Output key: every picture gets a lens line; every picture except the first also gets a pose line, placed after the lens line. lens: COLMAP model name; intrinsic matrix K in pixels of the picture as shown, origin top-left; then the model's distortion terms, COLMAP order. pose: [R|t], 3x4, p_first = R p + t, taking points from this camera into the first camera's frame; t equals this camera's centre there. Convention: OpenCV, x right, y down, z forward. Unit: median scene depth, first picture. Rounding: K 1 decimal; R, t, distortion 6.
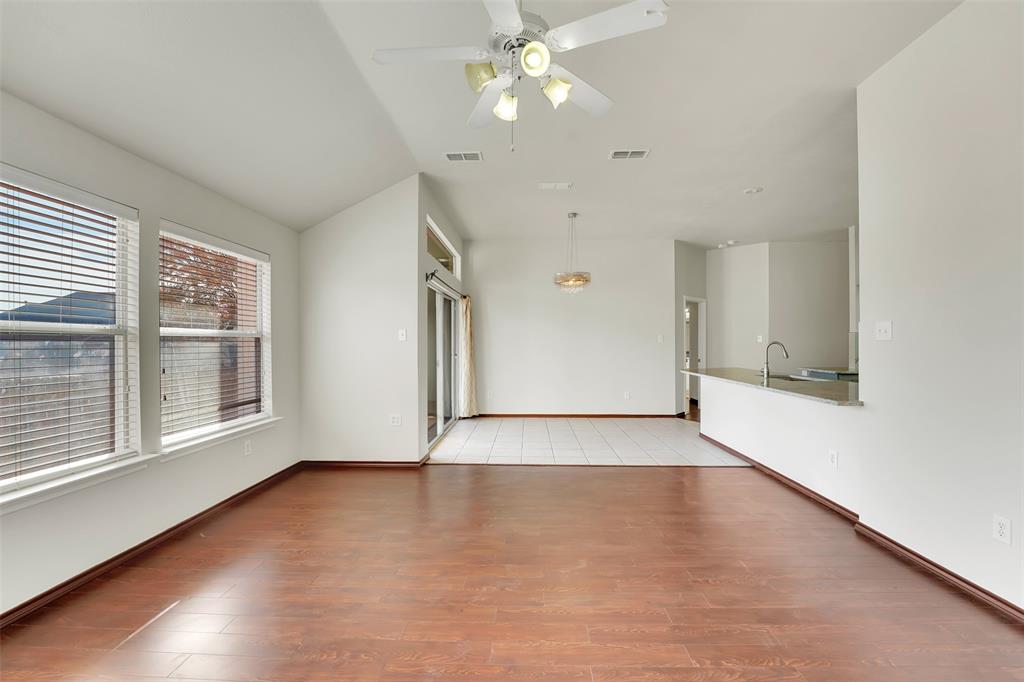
lens RADIAL K [[431.7, 0, 519.5], [0, 431.7, 341.2], [0, 0, 1]] dist [-0.021844, 0.000186]
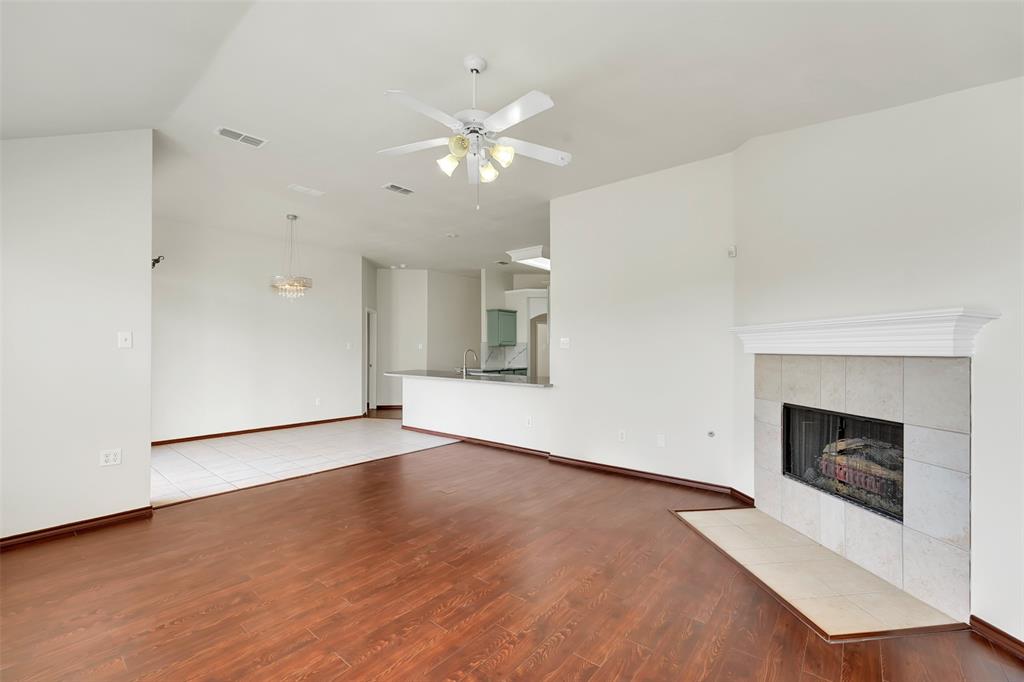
lens RADIAL K [[429.8, 0, 517.5], [0, 429.8, 341.6], [0, 0, 1]] dist [-0.028105, -0.000275]
pose [[0.611769, 0.013921, 0.790914, -0.439228], [-0.002800, 0.999877, -0.015434, -0.001492], [-0.791032, 0.007227, 0.611732, 0.030749]]
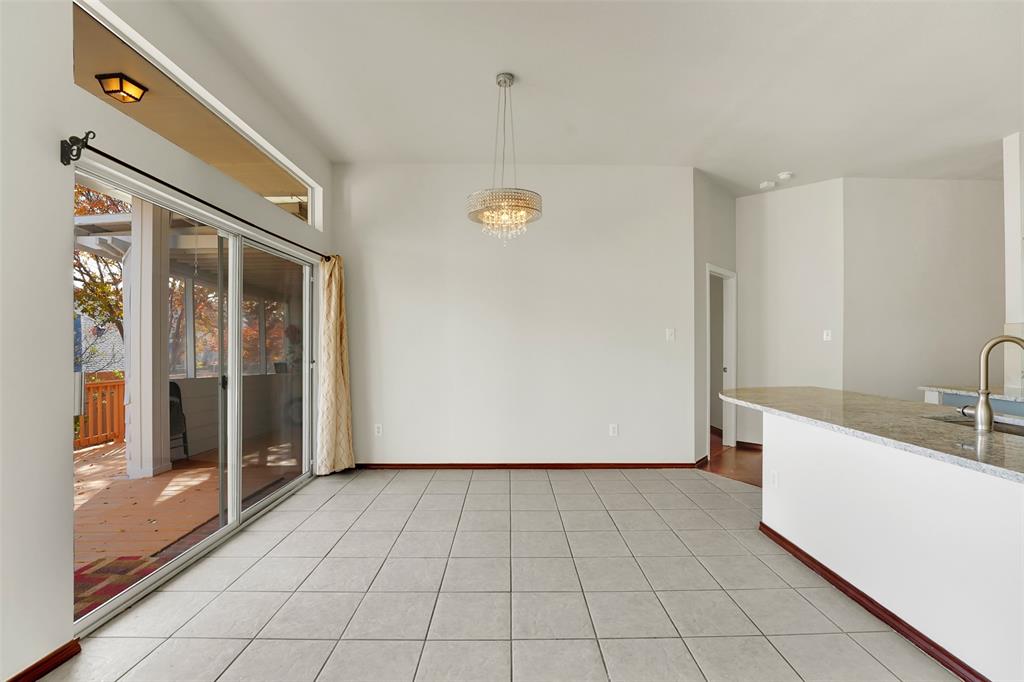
lens RADIAL K [[429.8, 0, 517.5], [0, 429.8, 341.6], [0, 0, 1]] dist [-0.028105, -0.000275]
pose [[0.999195, 0.003748, 0.039944, 0.162682], [-0.003850, 0.999990, 0.002469, 0.006356], [-0.039935, -0.002621, 0.999199, 0.721394]]
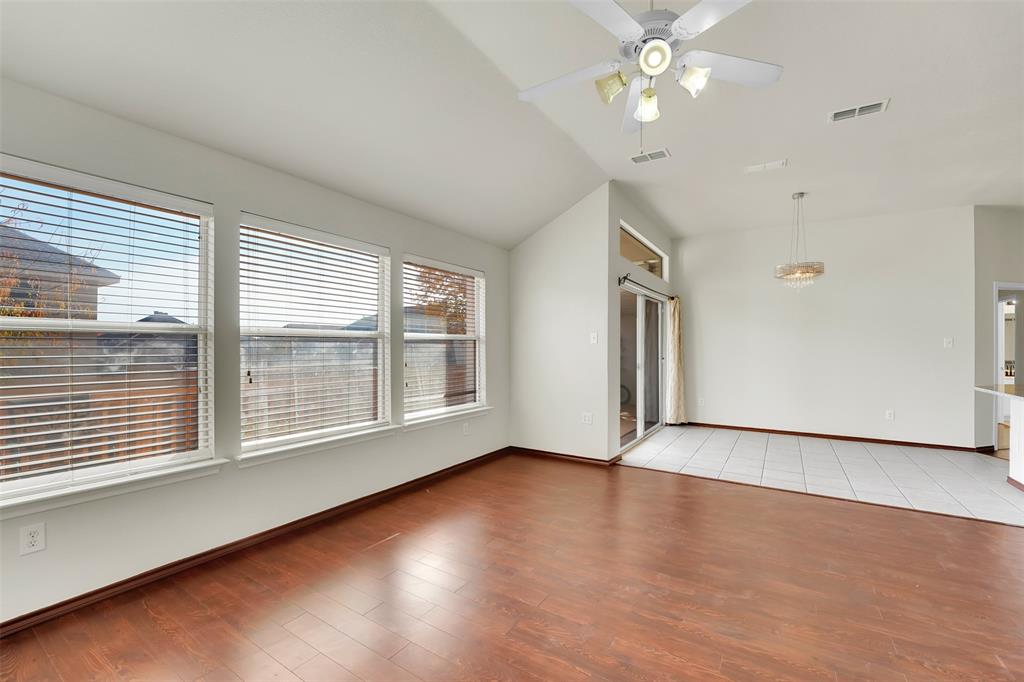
lens RADIAL K [[432.5, 0, 513.9], [0, 432.5, 344.7], [0, 0, 1]] dist [-0.022181, 0.000529]
pose [[0.857179, 0.005728, -0.514986, 0.106876], [-0.005262, 0.999983, 0.002363, 0.000534], [0.514991, 0.000685, 0.857195, -0.004040]]
